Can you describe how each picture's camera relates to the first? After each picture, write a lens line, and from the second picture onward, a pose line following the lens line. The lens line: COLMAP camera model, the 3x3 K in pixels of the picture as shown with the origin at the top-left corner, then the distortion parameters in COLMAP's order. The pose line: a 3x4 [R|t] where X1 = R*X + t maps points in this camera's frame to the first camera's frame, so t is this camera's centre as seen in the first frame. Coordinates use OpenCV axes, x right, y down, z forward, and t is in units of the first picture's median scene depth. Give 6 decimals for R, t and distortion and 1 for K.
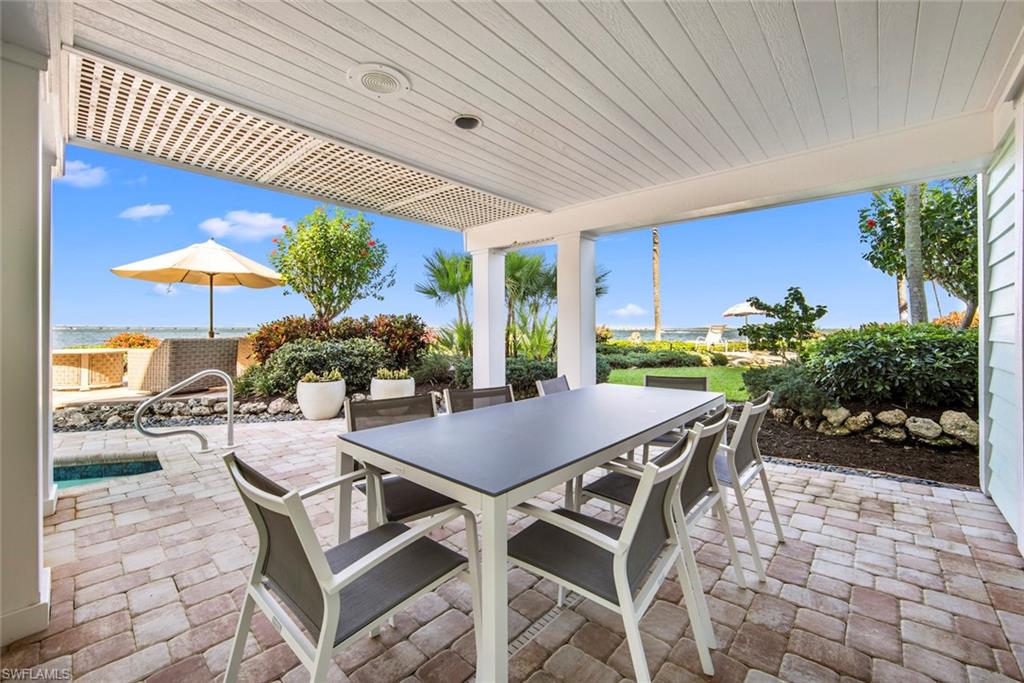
lens RADIAL K [[411.5, 0, 507.1], [0, 411.5, 335.5], [0, 0, 1]] dist [-0.006172, 0.000138]
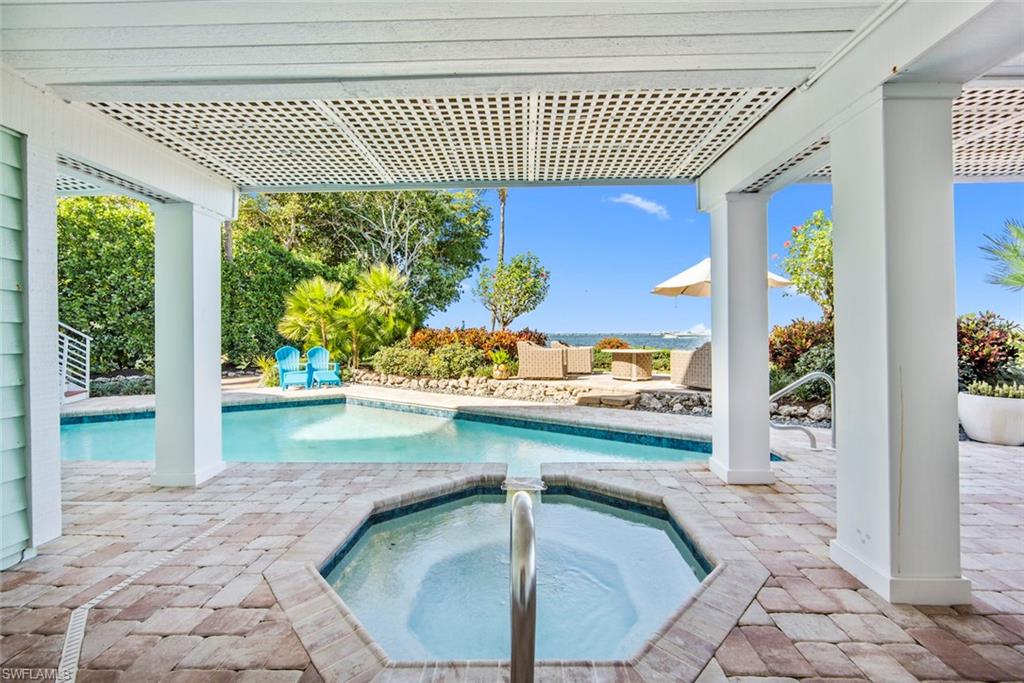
lens RADIAL K [[411.5, 0, 512.6], [0, 411.5, 341.7], [0, 0, 1]] dist [-0.006172, 0.000138]
pose [[0.661298, 0.005919, -0.750100, -0.314865], [-0.002540, 0.999981, 0.005652, 0.001232], [0.750119, -0.001832, 0.661301, -0.187308]]
